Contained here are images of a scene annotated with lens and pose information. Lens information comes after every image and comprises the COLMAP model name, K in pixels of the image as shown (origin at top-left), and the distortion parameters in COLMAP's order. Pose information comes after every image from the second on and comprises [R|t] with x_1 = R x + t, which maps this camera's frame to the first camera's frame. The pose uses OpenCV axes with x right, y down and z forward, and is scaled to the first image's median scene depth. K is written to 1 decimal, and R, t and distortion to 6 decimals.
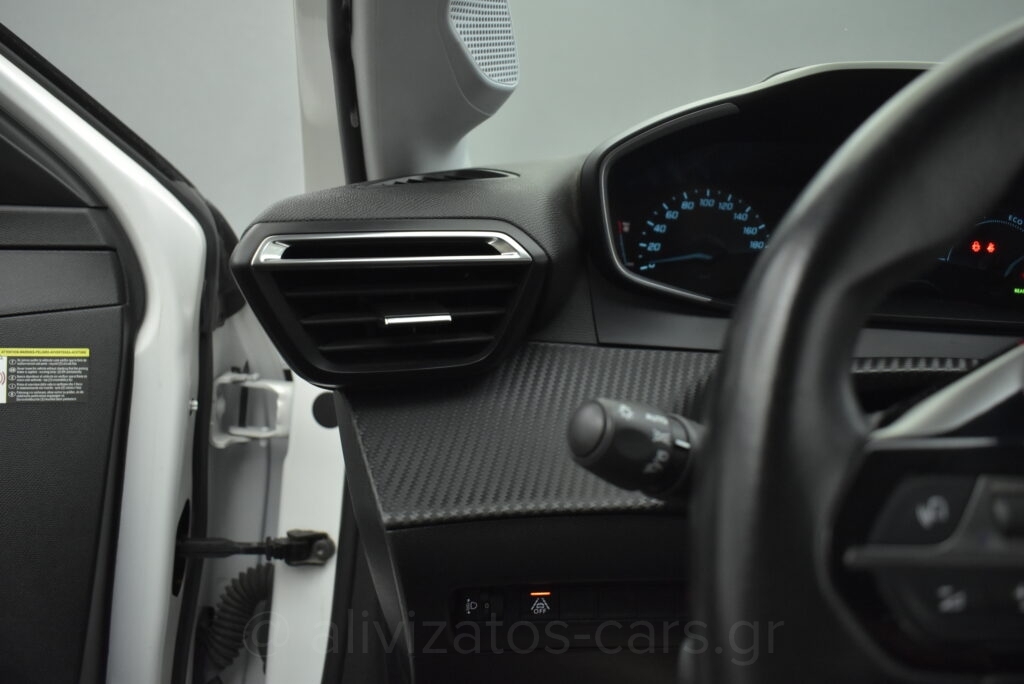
lens RADIAL K [[805.5, 0, 513.5], [0, 805.5, 344.5], [0, 0, 1]] dist [-0.089004, 0.003027]
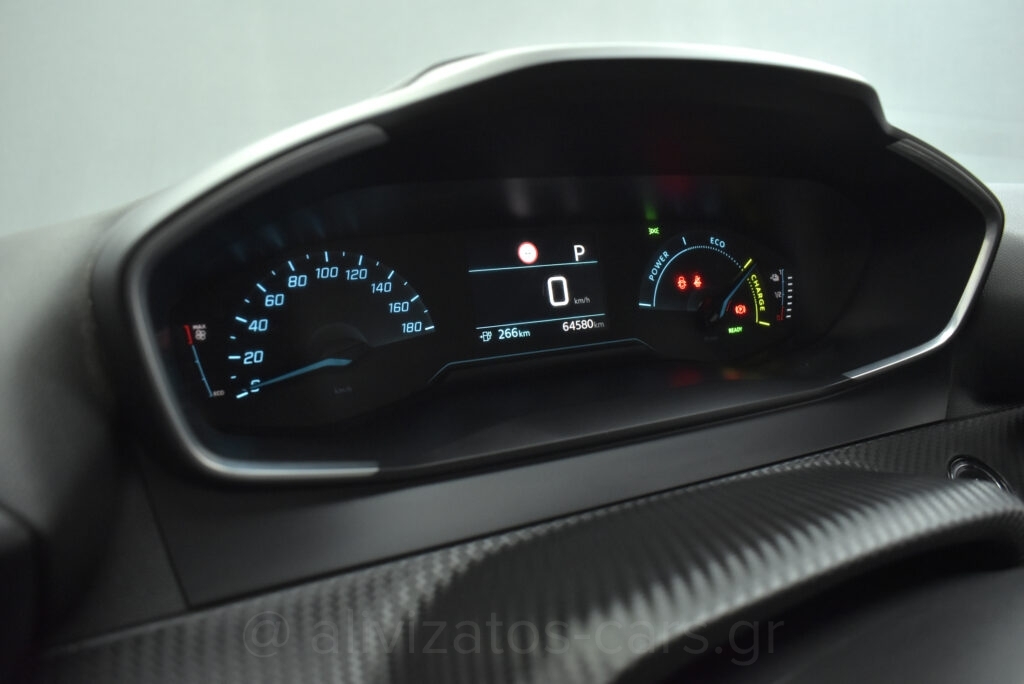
lens RADIAL K [[805.5, 0, 516.3], [0, 805.5, 344.6], [0, 0, 1]] dist [-0.089004, 0.003027]
pose [[0.864542, -0.162710, 0.475491, 0.062291], [0.151778, 0.986493, 0.061609, -0.138106], [-0.479093, 0.018906, 0.877560, 0.377983]]
